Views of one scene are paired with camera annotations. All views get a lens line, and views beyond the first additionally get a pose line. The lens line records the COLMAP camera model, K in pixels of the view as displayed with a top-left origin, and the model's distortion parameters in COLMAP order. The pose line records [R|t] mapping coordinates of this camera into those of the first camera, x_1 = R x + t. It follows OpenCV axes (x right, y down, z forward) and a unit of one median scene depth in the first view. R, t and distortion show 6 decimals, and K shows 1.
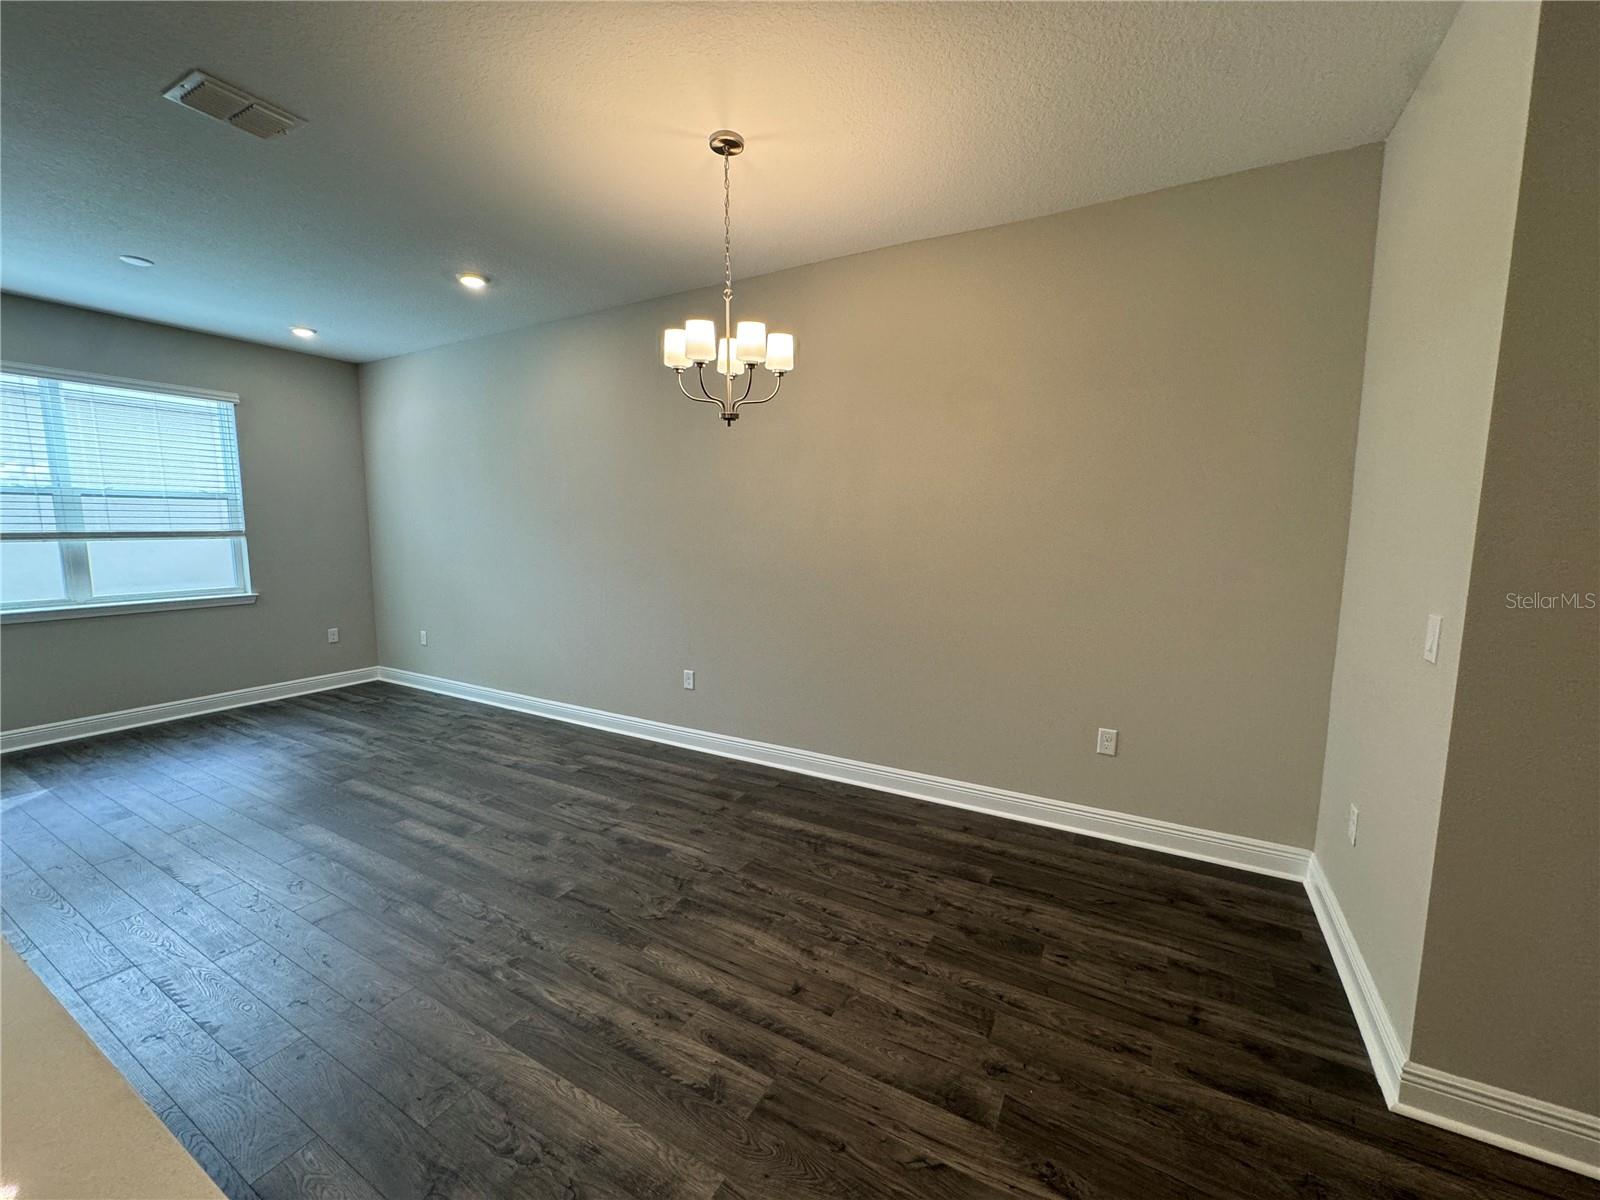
lens RADIAL K [[637.6, 0, 799.1], [0, 637.6, 597.2], [0, 0, 1]] dist [-0.001719, 0.000111]
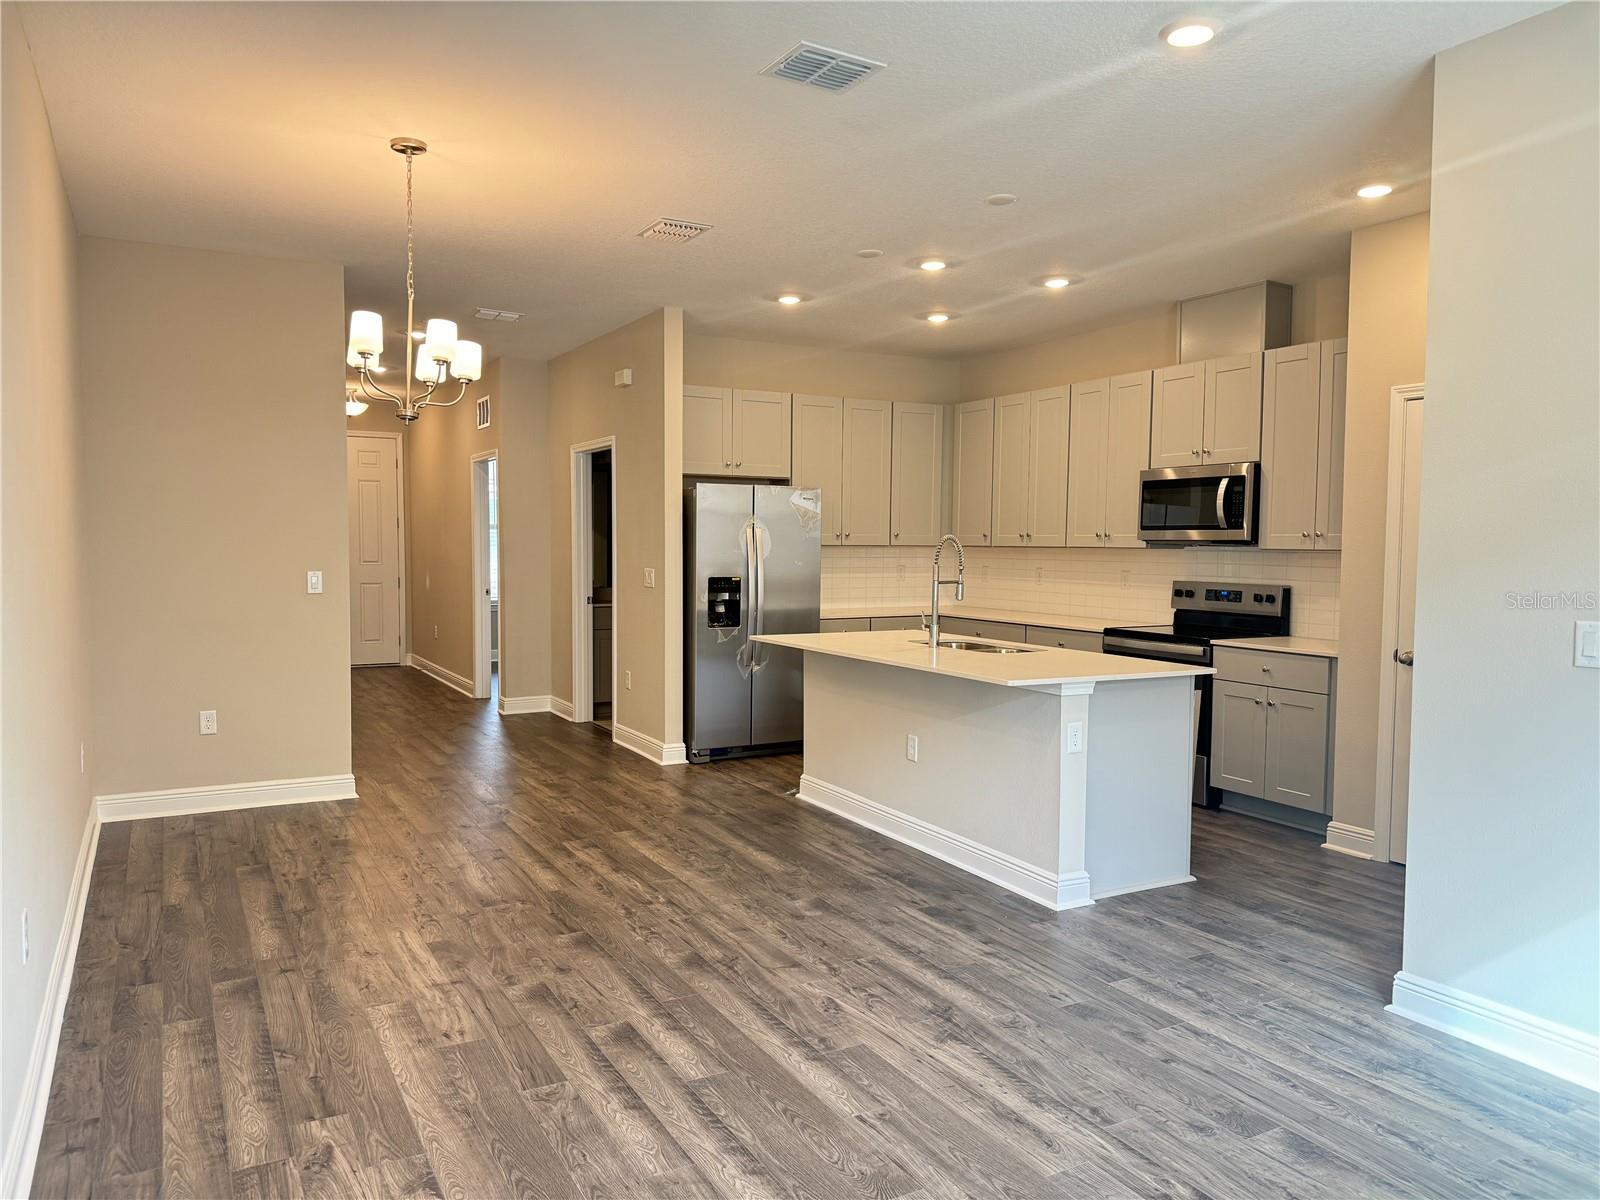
lens RADIAL K [[1112.7, 0, 793.9], [0, 1112.7, 605.1], [0, 0, 1]] dist [0.119954, -0.190866]
pose [[-0.850611, -0.043762, 0.523972, -1.174922], [0.046128, 0.986477, 0.157275, -0.190966], [-0.523769, 0.157950, -0.837089, 1.693762]]
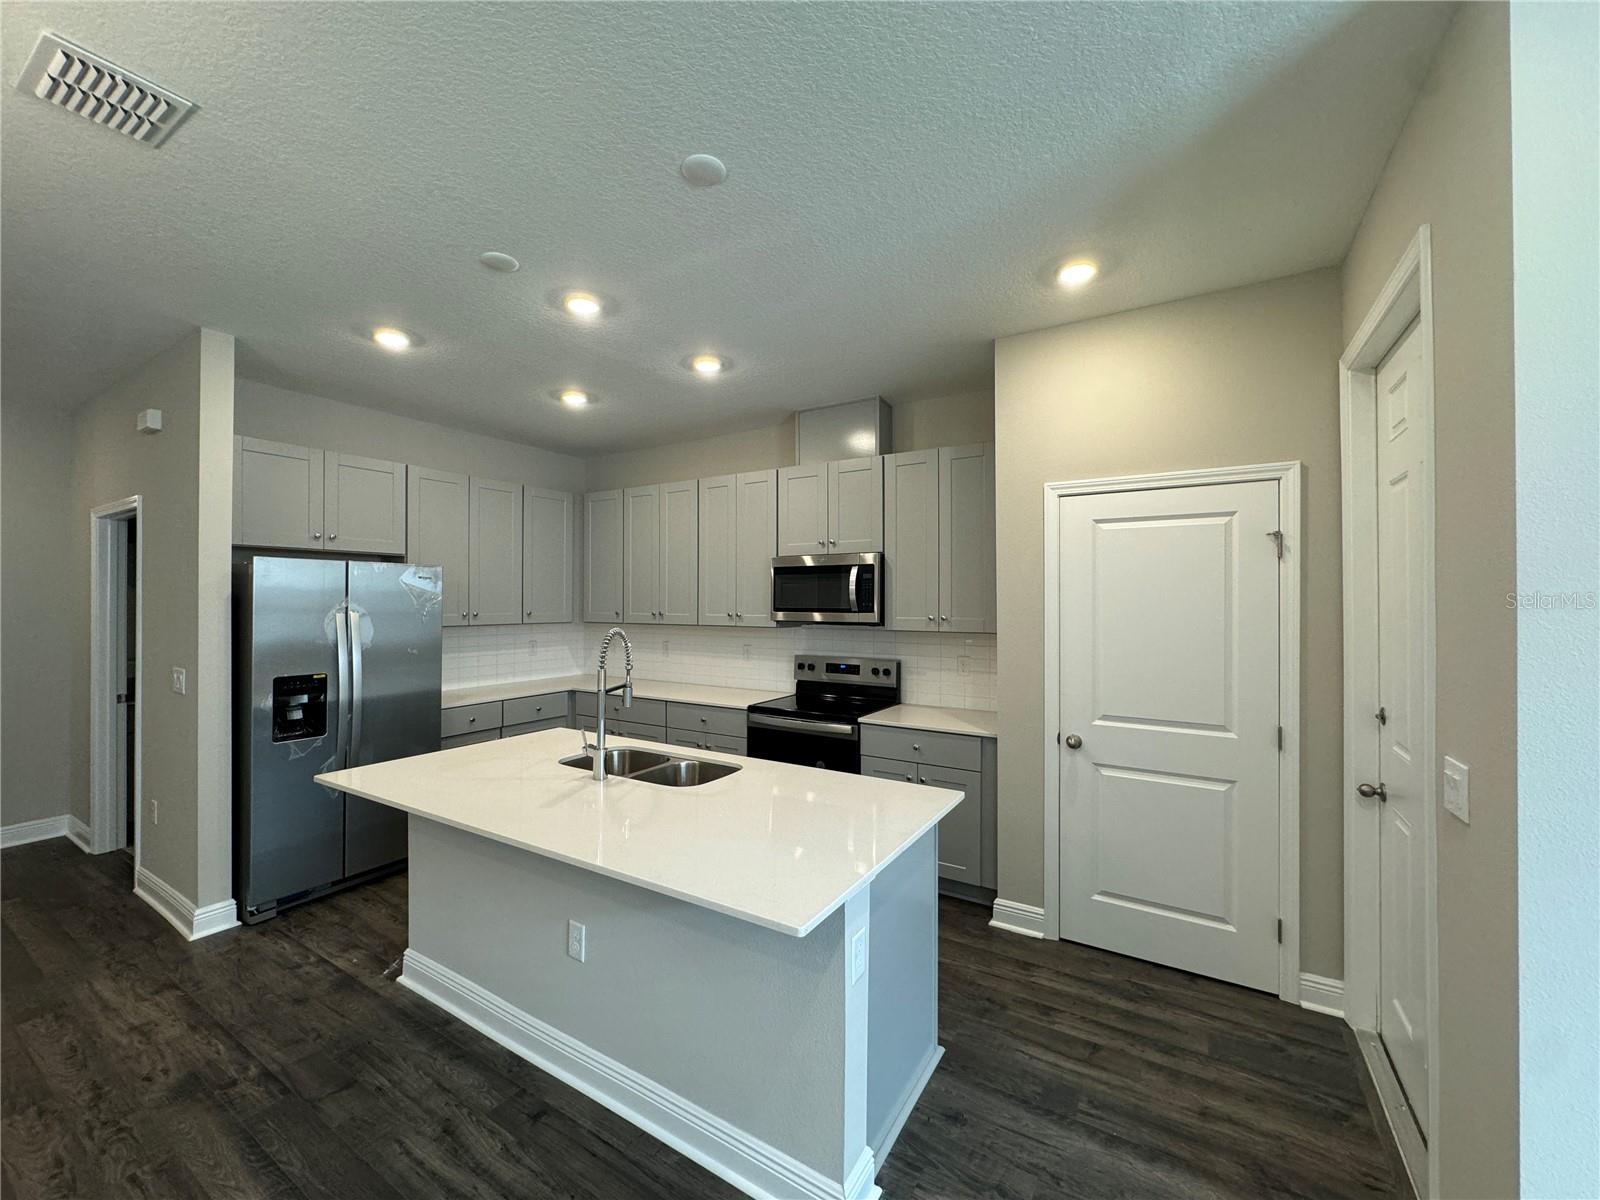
lens RADIAL K [[637.6, 0, 799.1], [0, 637.6, 597.2], [0, 0, 1]] dist [-0.001719, 0.000111]
pose [[-0.999116, -0.007603, 0.041338, -0.718418], [-0.003154, 0.994293, 0.106636, -0.136396], [-0.041913, 0.106411, -0.993438, 0.850727]]
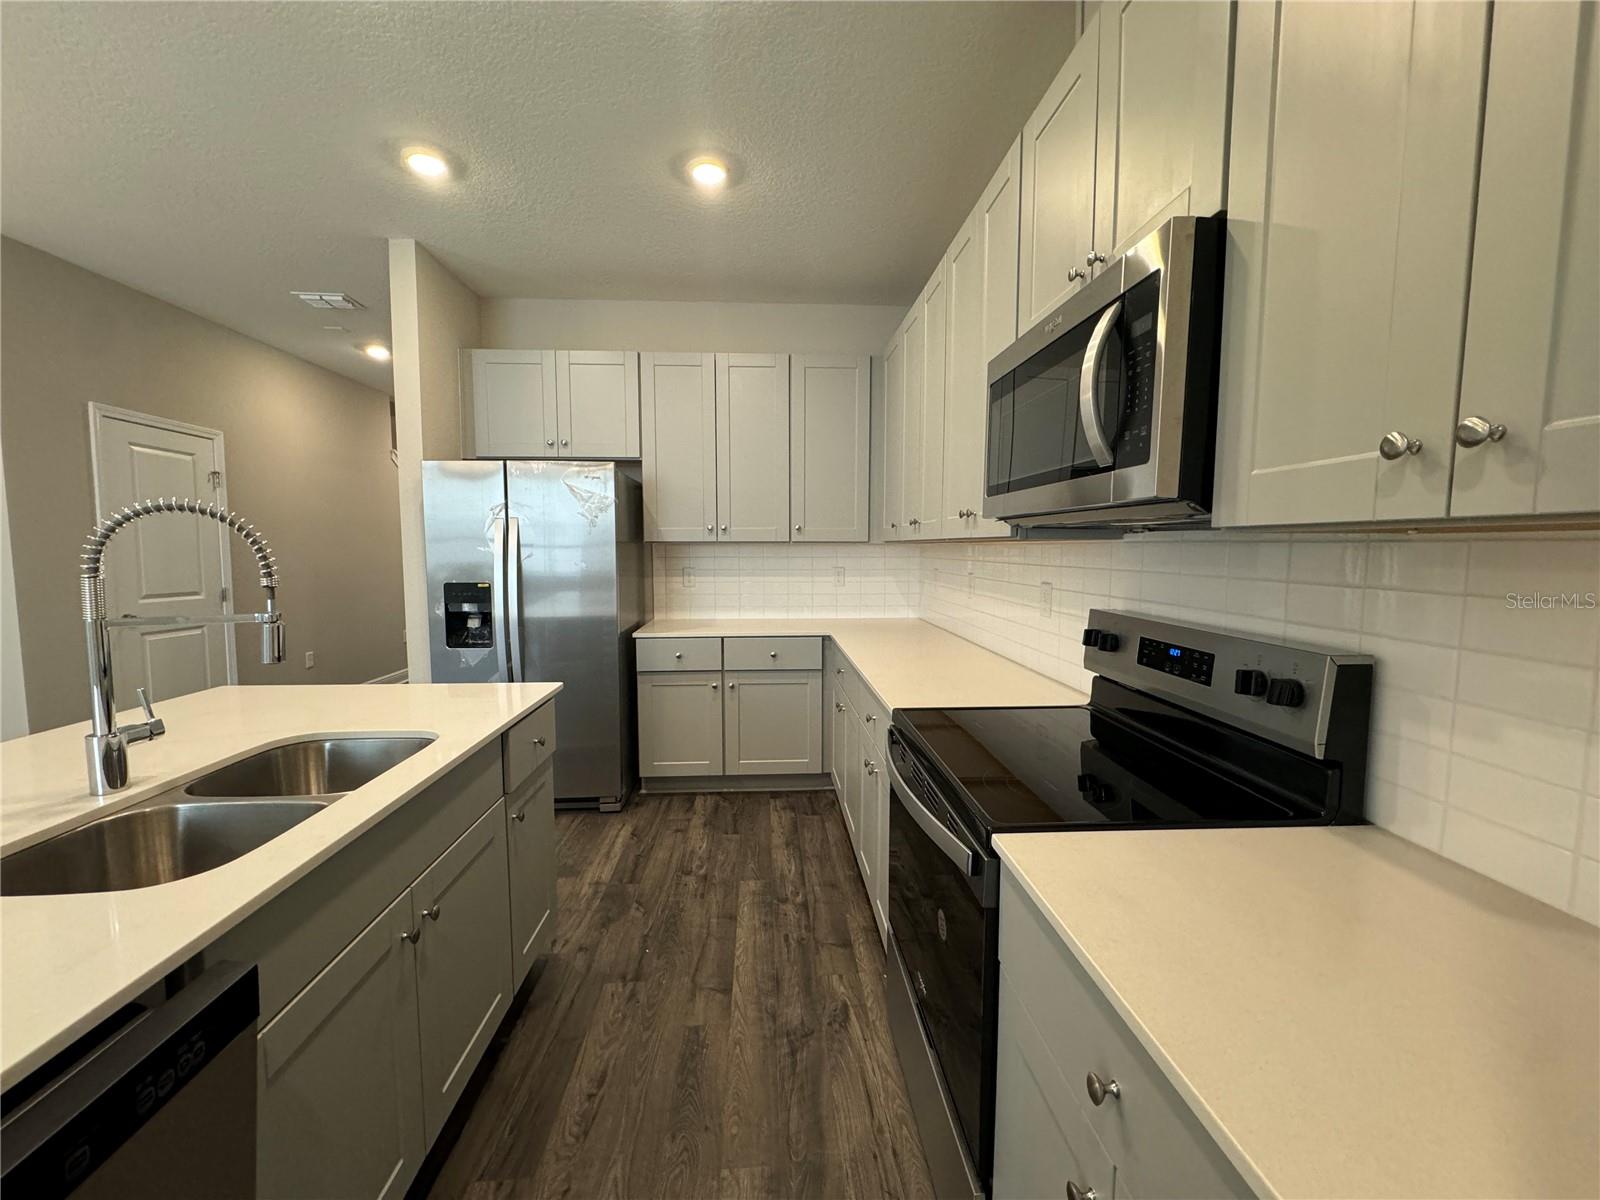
lens RADIAL K [[637.6, 0, 799.1], [0, 637.6, 597.2], [0, 0, 1]] dist [-0.001719, 0.000111]
pose [[-0.537904, -0.073608, 0.839786, -0.986926], [0.091140, 0.985264, 0.144736, 0.025539], [-0.838065, 0.154393, -0.523269, -0.026464]]
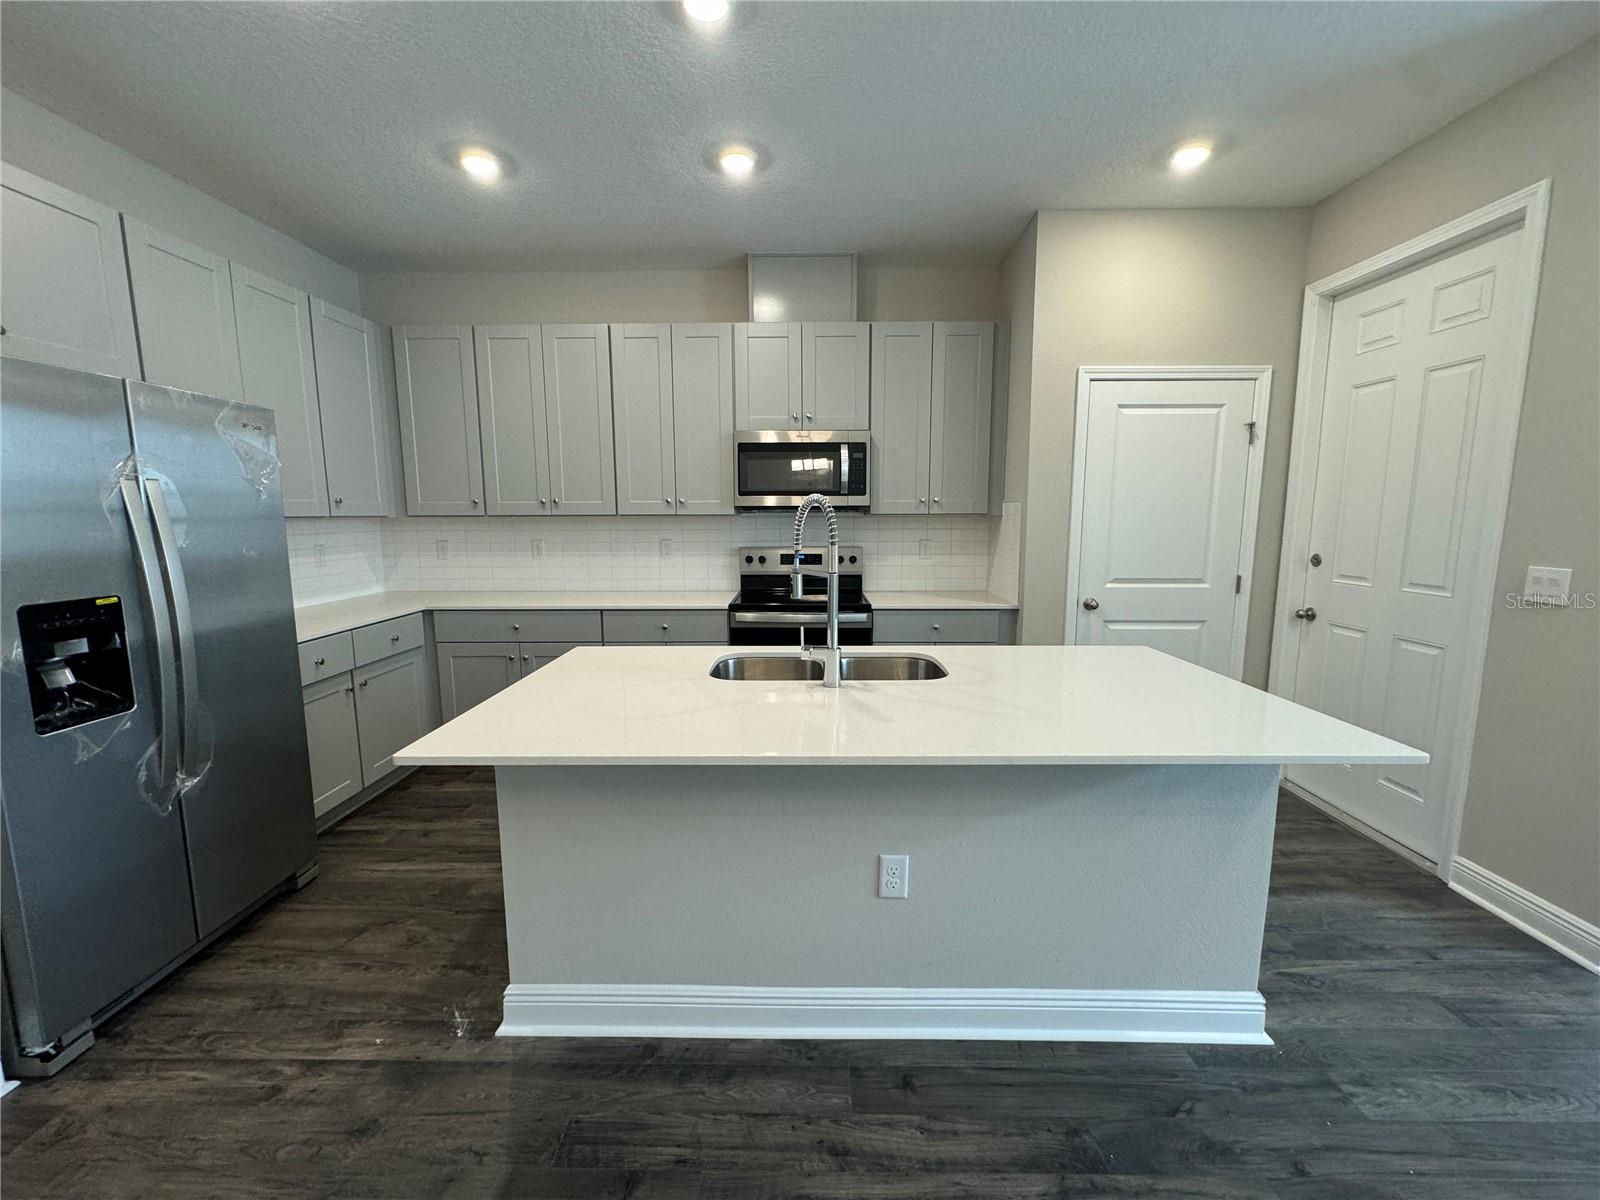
lens RADIAL K [[637.6, 0, 799.1], [0, 637.6, 597.2], [0, 0, 1]] dist [-0.001719, 0.000111]
pose [[-0.878325, 0.059877, -0.474300, -0.155278], [-0.055993, 0.972412, 0.226450, -0.053443], [0.474774, 0.225454, -0.850741, 0.604405]]
